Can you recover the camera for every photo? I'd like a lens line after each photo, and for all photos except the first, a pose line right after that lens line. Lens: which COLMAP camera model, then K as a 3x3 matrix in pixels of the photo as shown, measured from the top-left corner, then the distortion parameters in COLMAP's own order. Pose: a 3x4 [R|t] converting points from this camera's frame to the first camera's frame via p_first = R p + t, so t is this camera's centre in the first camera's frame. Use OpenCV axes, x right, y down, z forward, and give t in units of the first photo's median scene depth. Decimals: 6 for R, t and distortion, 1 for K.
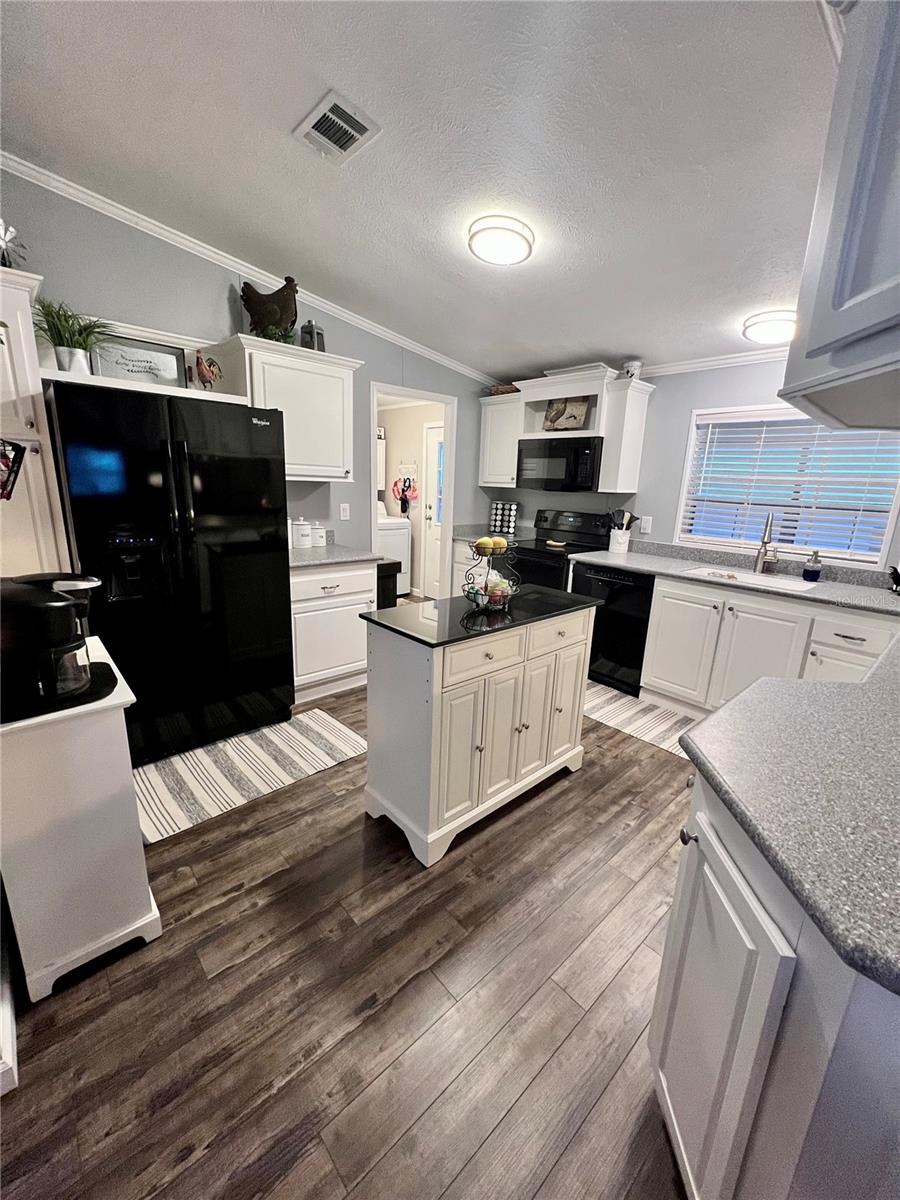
lens RADIAL K [[483.1, 0, 454.3], [0, 483.1, 596.6], [0, 0, 1]] dist [0.000856, -0.000013]
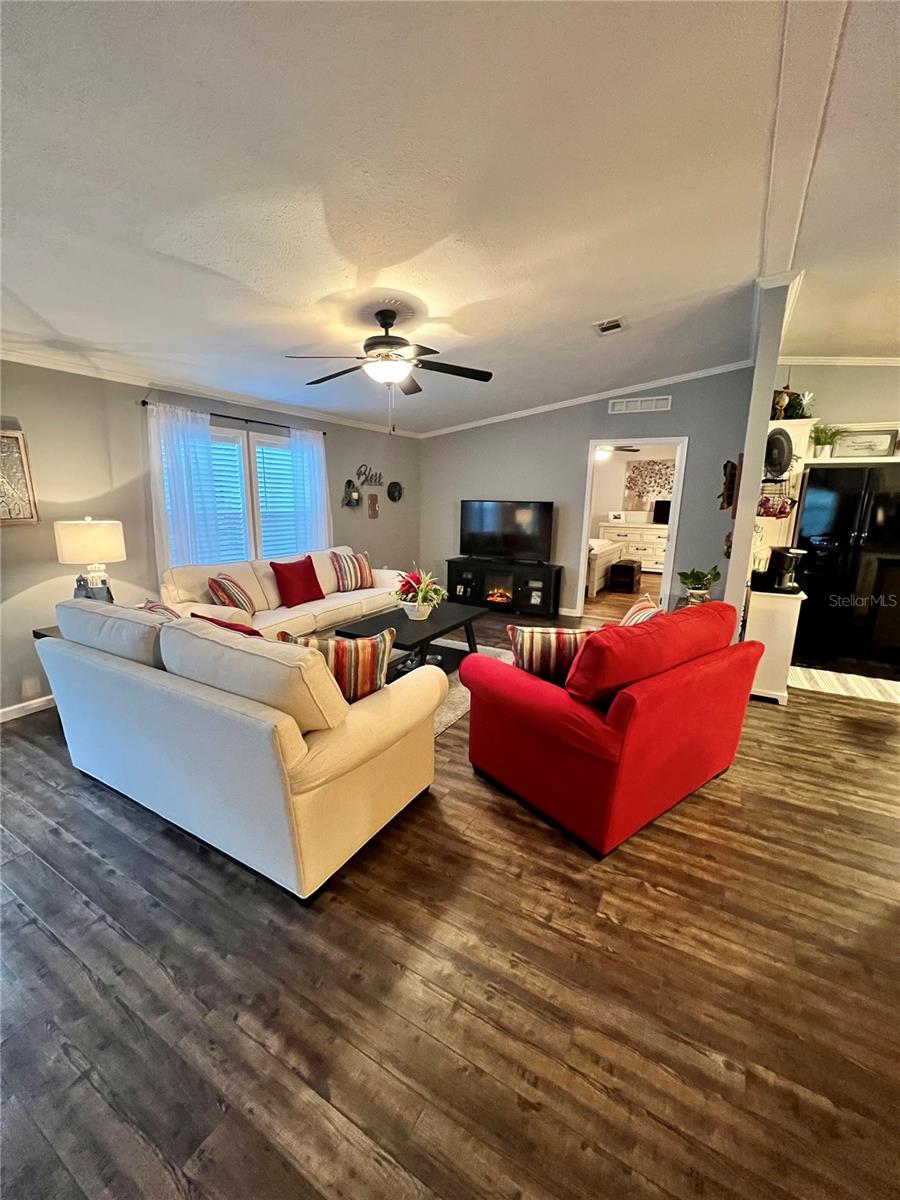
lens RADIAL K [[477.5, 0, 450.9], [0, 477.5, 602.3], [0, 0, 1]] dist [-0.002149, 0.000702]
pose [[0.303541, 0.173860, -0.936822, 0.795635], [-0.225357, 0.968415, 0.106705, 0.279698], [0.925784, 0.178730, 0.333135, -1.104657]]
